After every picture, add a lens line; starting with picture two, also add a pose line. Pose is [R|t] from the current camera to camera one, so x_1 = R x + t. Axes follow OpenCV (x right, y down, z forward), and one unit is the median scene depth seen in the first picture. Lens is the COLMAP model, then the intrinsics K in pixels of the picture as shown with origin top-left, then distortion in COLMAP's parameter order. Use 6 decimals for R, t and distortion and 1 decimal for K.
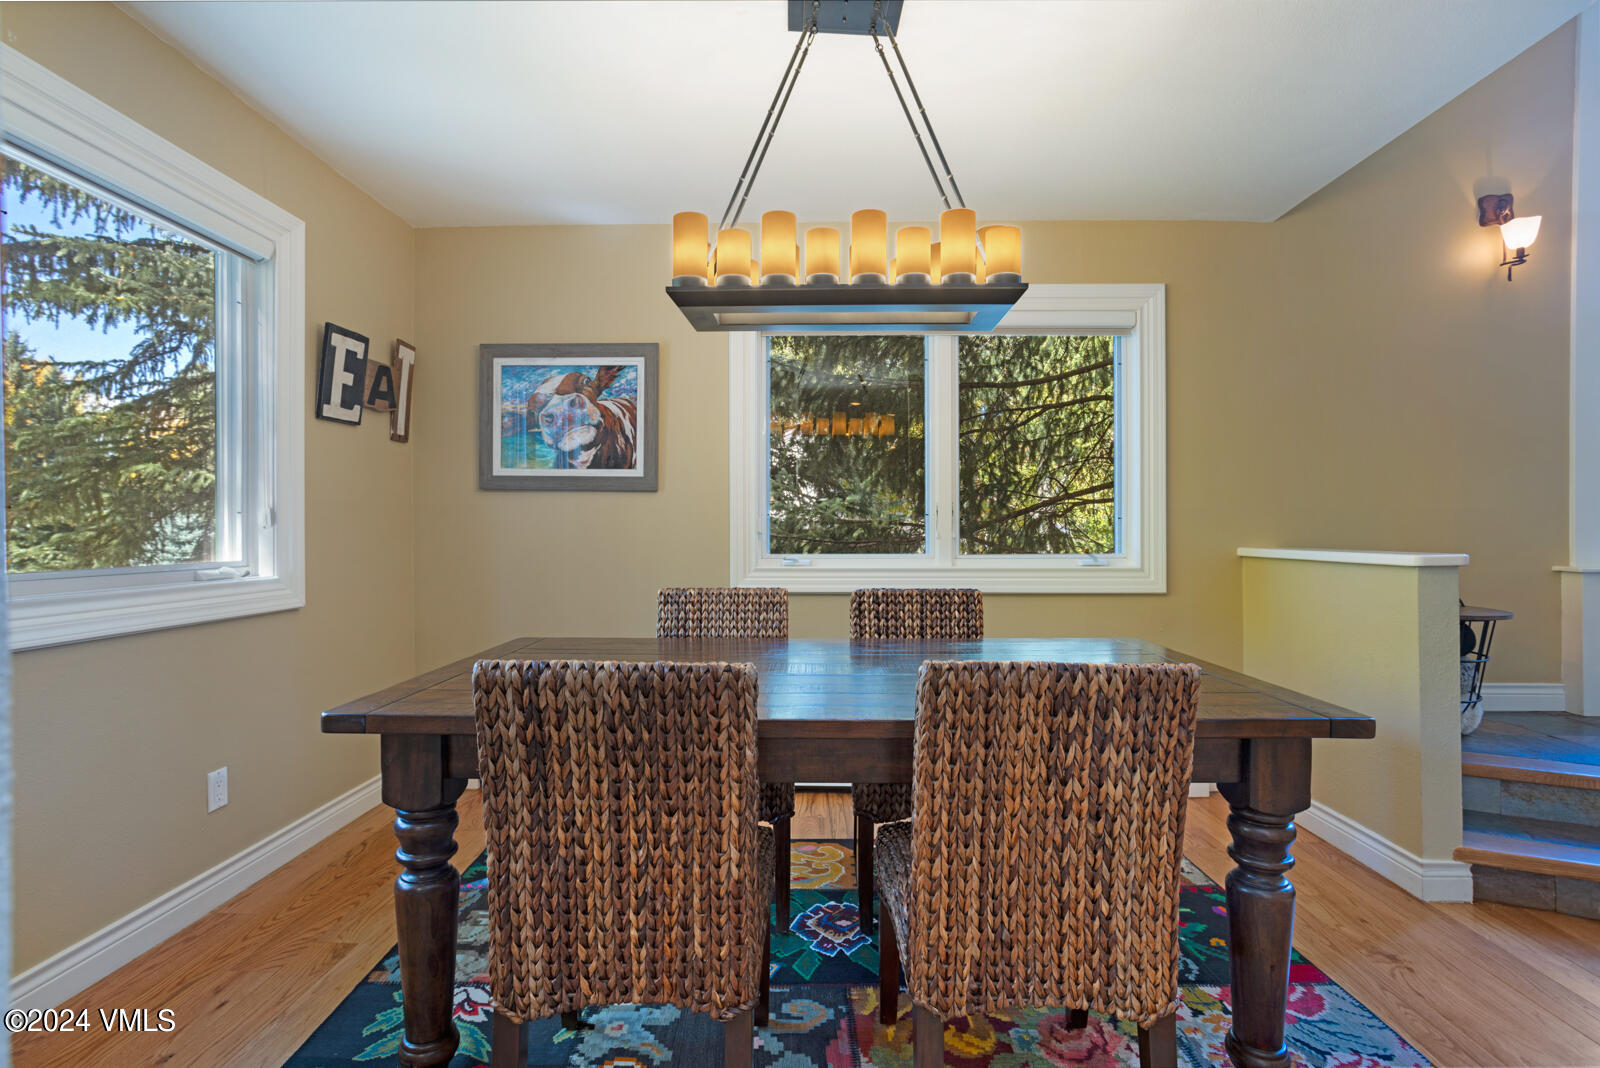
lens RADIAL K [[775.9, 0, 795.7], [0, 775.9, 528.0], [0, 0, 1]] dist [-0.027724, 0.001113]
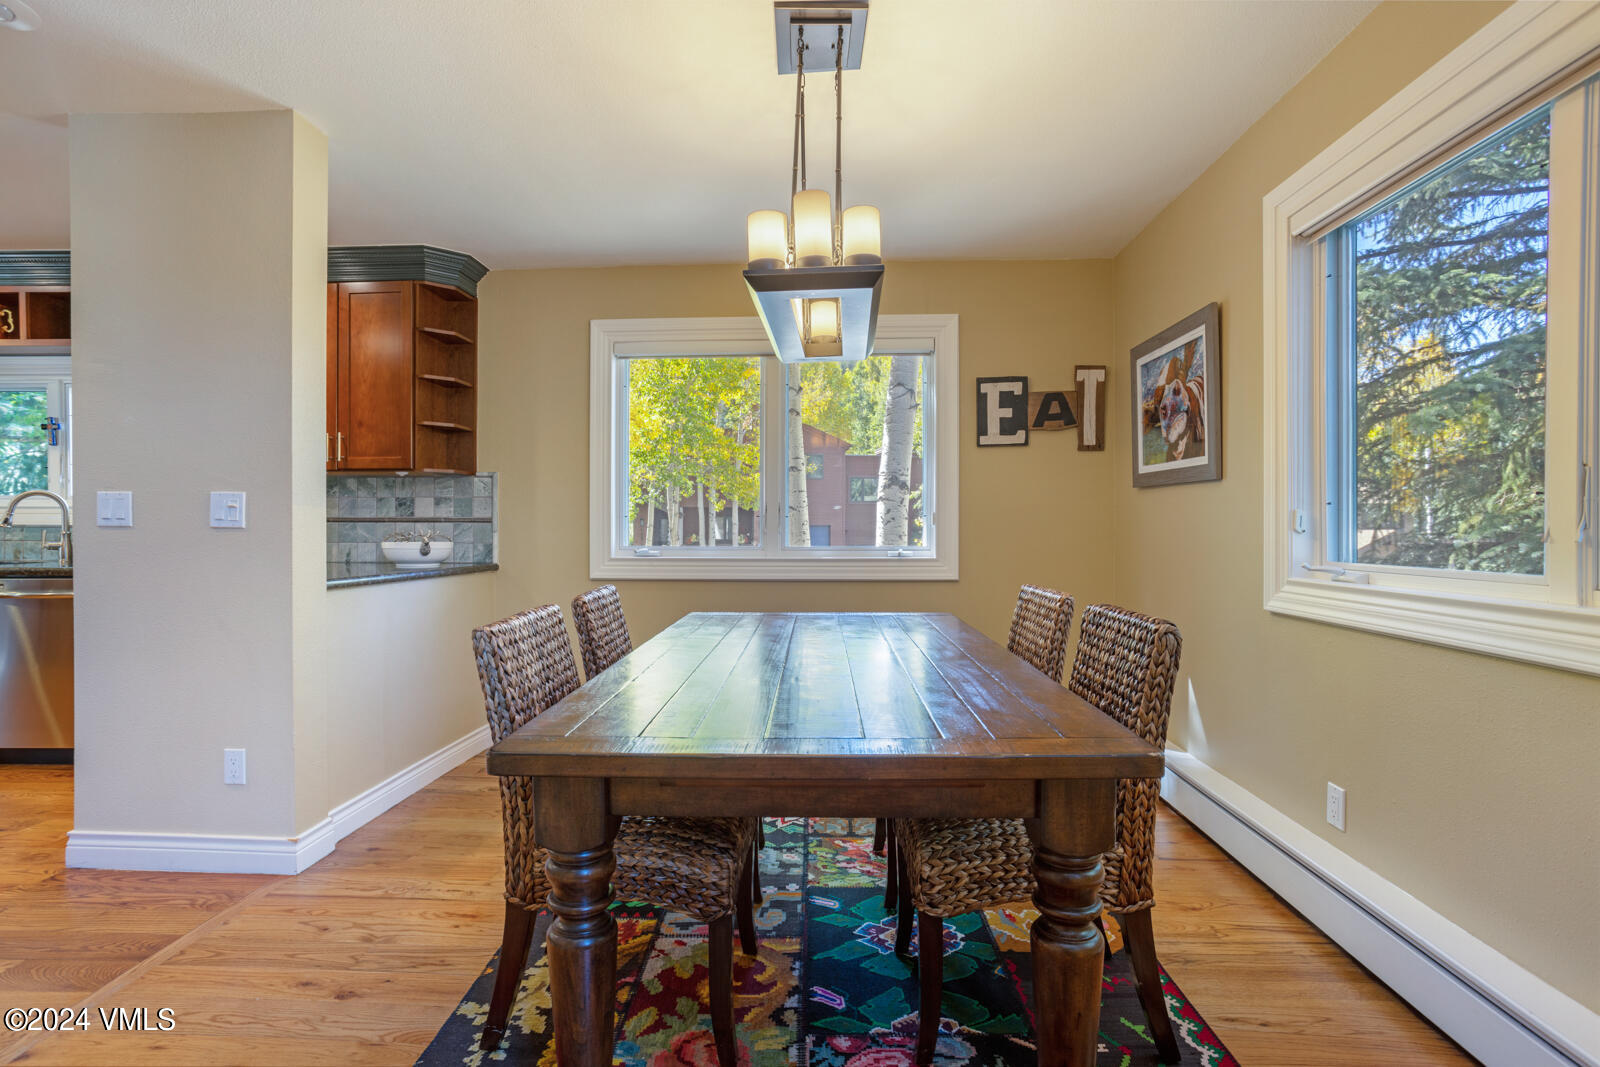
lens RADIAL K [[775.9, 0, 797.8], [0, 775.9, 535.2], [0, 0, 1]] dist [-0.027724, 0.001113]
pose [[-0.013698, 0.010826, -0.999848, 0.748495], [0.002763, 0.999938, 0.010789, 0.002239], [0.999902, -0.002614, -0.013728, 0.643463]]
